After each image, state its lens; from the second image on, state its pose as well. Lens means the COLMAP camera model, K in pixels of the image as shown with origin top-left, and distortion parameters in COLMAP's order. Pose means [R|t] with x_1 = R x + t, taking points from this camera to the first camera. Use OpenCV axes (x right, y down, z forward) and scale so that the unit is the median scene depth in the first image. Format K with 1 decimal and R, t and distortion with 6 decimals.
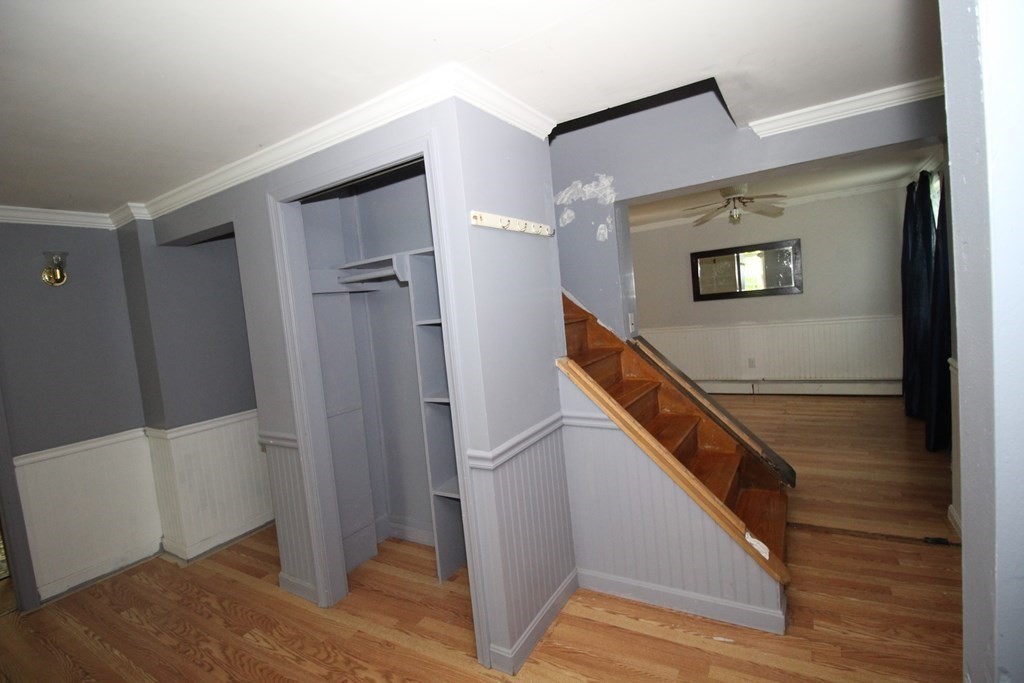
lens RADIAL K [[474.8, 0, 513.8], [0, 474.8, 340.0], [0, 0, 1]] dist [-0.008775, -0.006511]
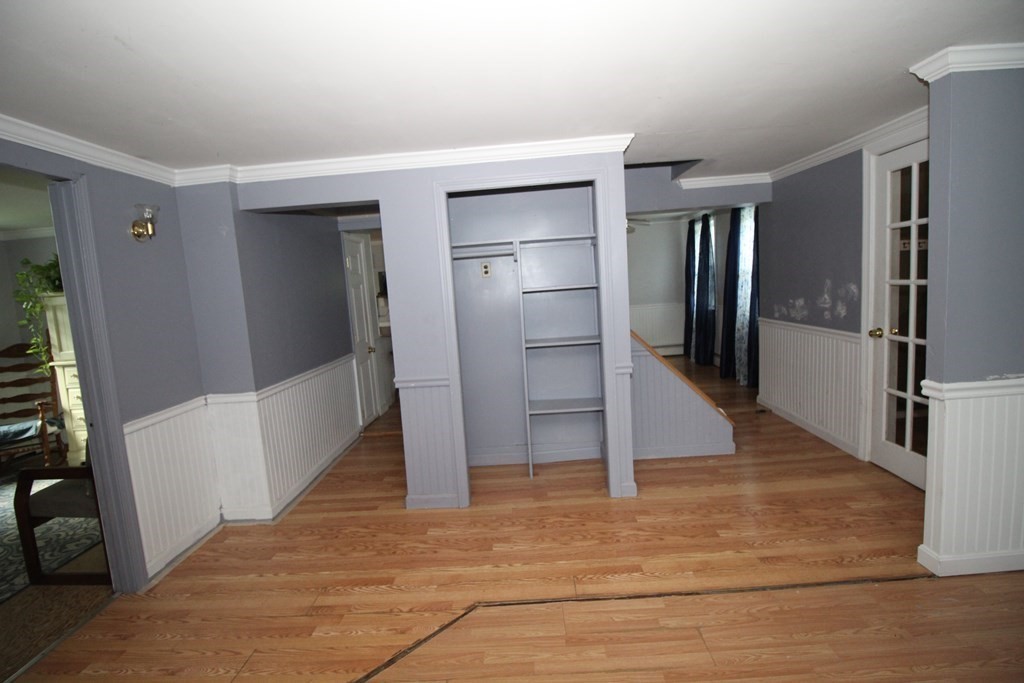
lens RADIAL K [[474.8, 0, 511.1], [0, 474.8, 341.5], [0, 0, 1]] dist [-0.008775, -0.006511]
pose [[0.871289, -0.020848, 0.490326, -0.801315], [0.018769, 0.999782, 0.009158, 0.087642], [-0.490410, 0.001224, 0.871491, -0.172492]]
